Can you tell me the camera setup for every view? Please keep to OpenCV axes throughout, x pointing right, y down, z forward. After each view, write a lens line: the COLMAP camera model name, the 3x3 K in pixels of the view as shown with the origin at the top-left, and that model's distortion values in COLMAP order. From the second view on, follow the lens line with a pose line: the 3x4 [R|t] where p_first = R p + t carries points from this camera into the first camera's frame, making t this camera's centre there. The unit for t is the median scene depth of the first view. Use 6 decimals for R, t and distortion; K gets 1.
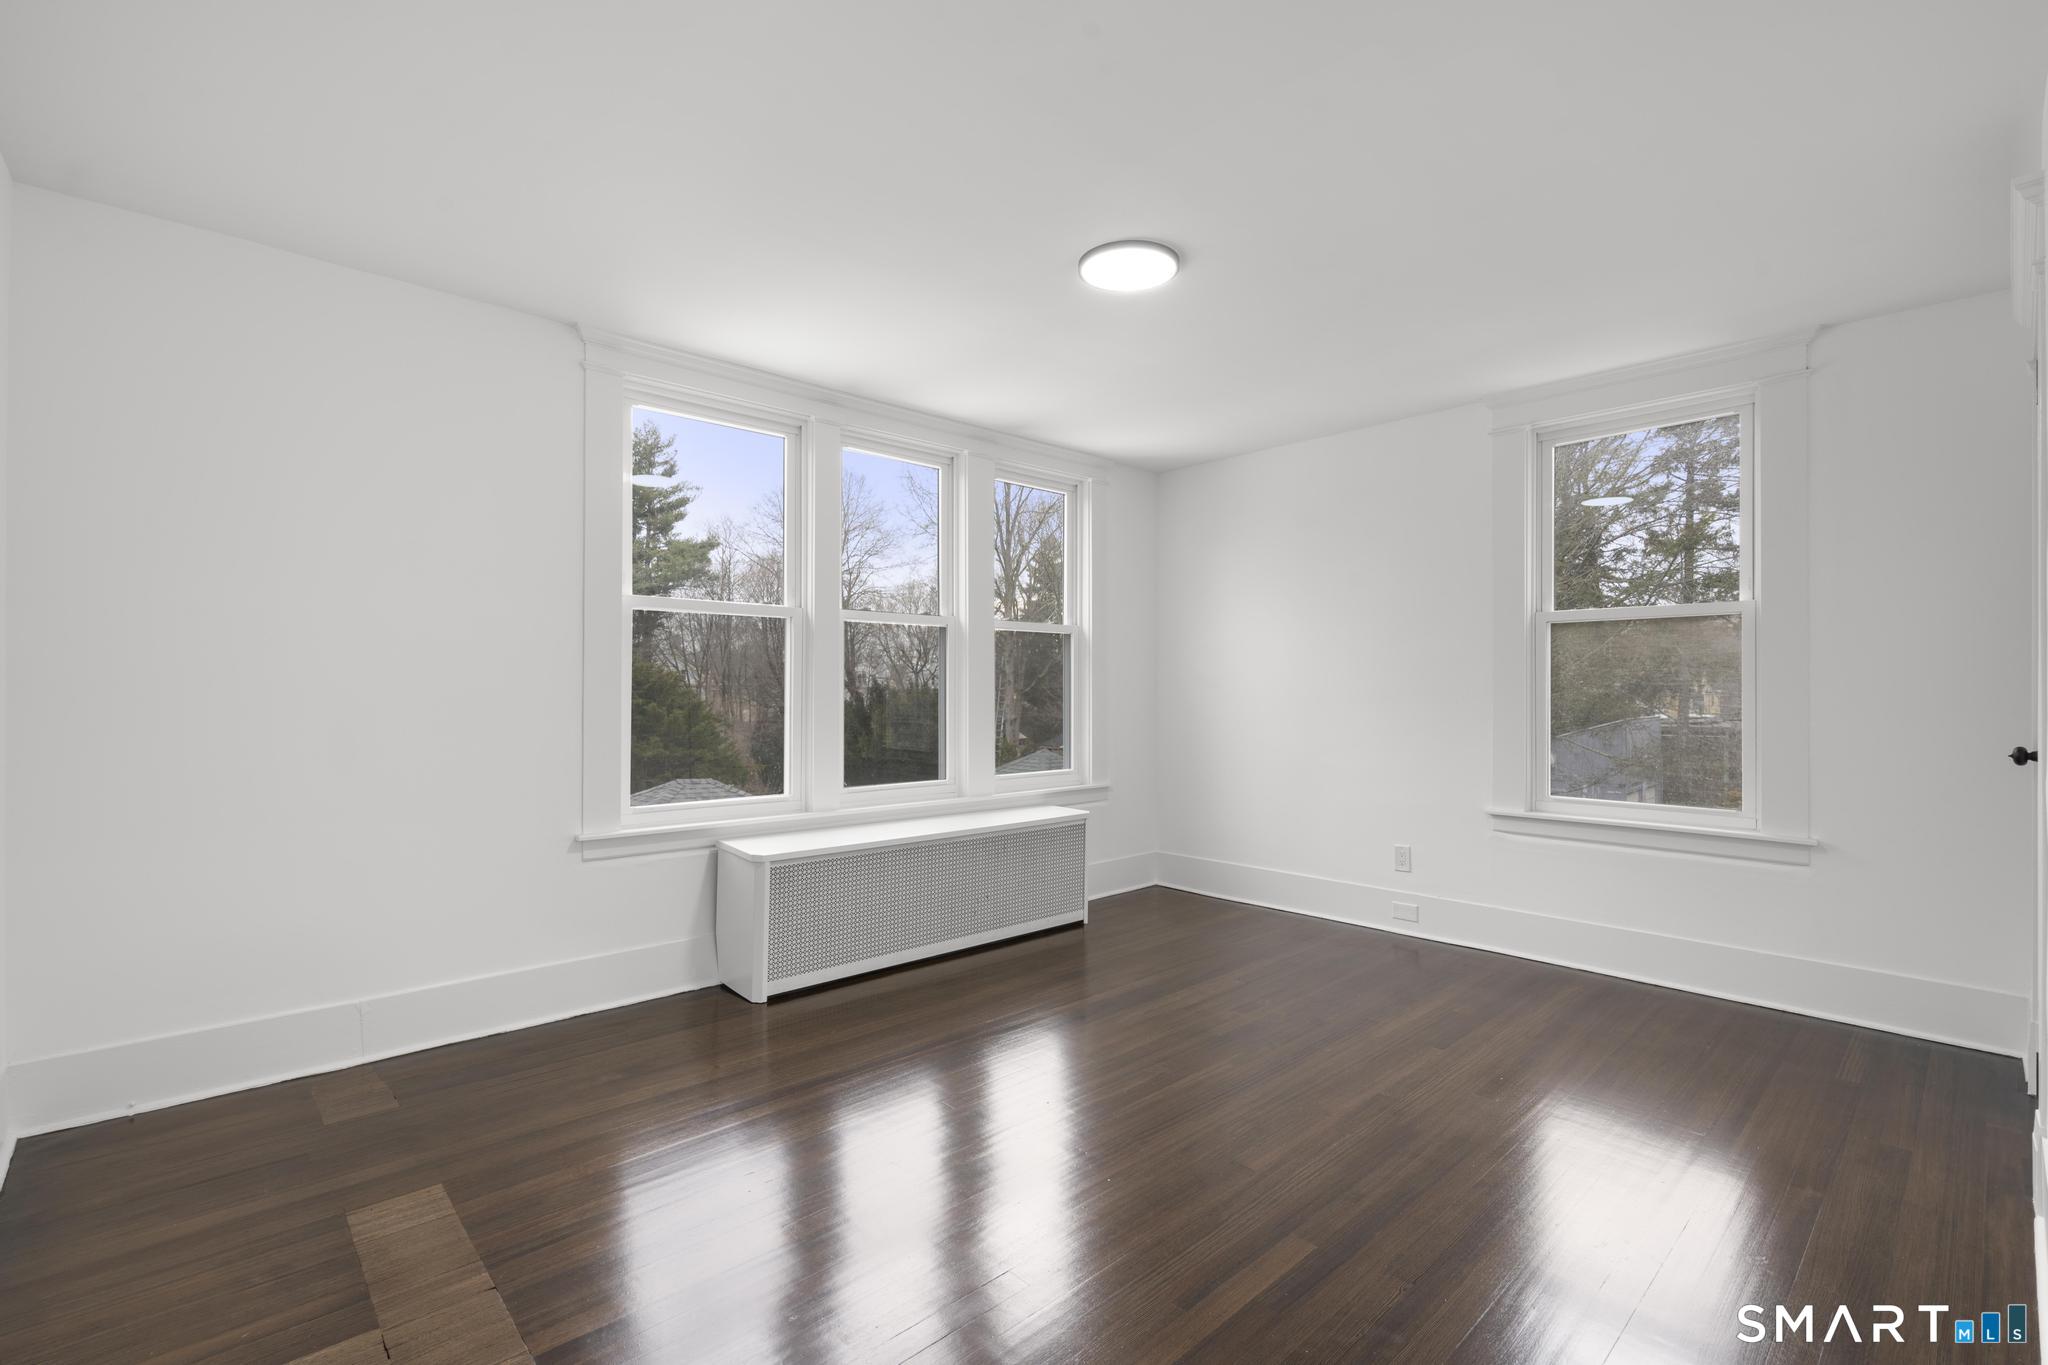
lens RADIAL K [[919.9, 0, 1024.0], [0, 919.9, 682.5], [0, 0, 1]] dist [-0.016045, 0.008541]
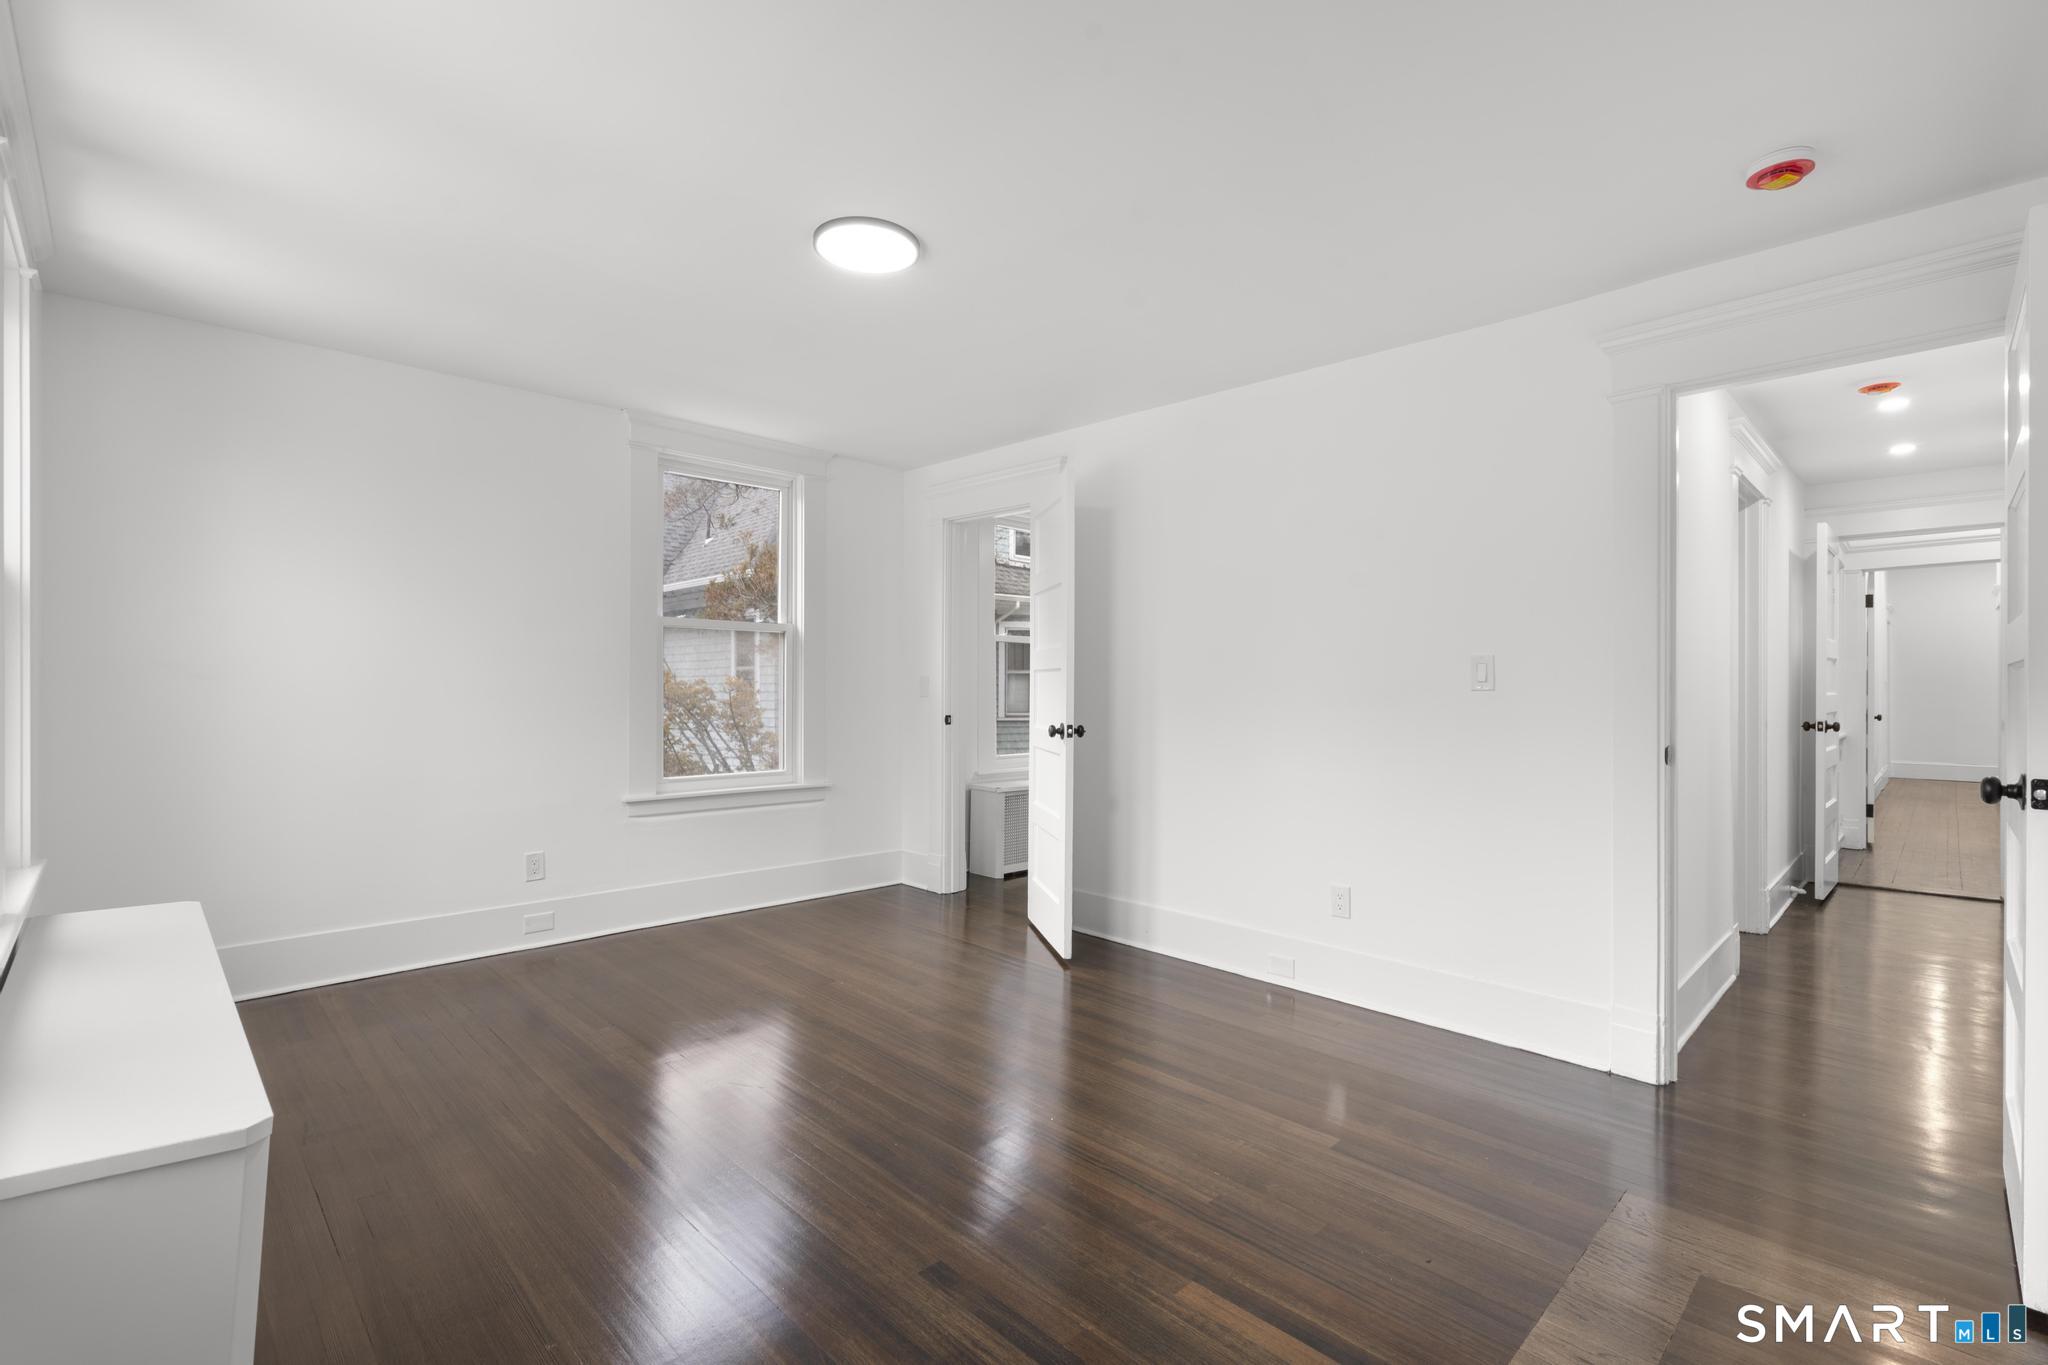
lens RADIAL K [[919.9, 0, 1024.0], [0, 919.9, 682.5], [0, 0, 1]] dist [-0.016045, 0.008541]
pose [[-0.031145, 0.002854, 0.999511, -0.582030], [-0.016979, 0.999850, -0.003384, 0.000463], [-0.999371, -0.017076, -0.031092, 0.589674]]
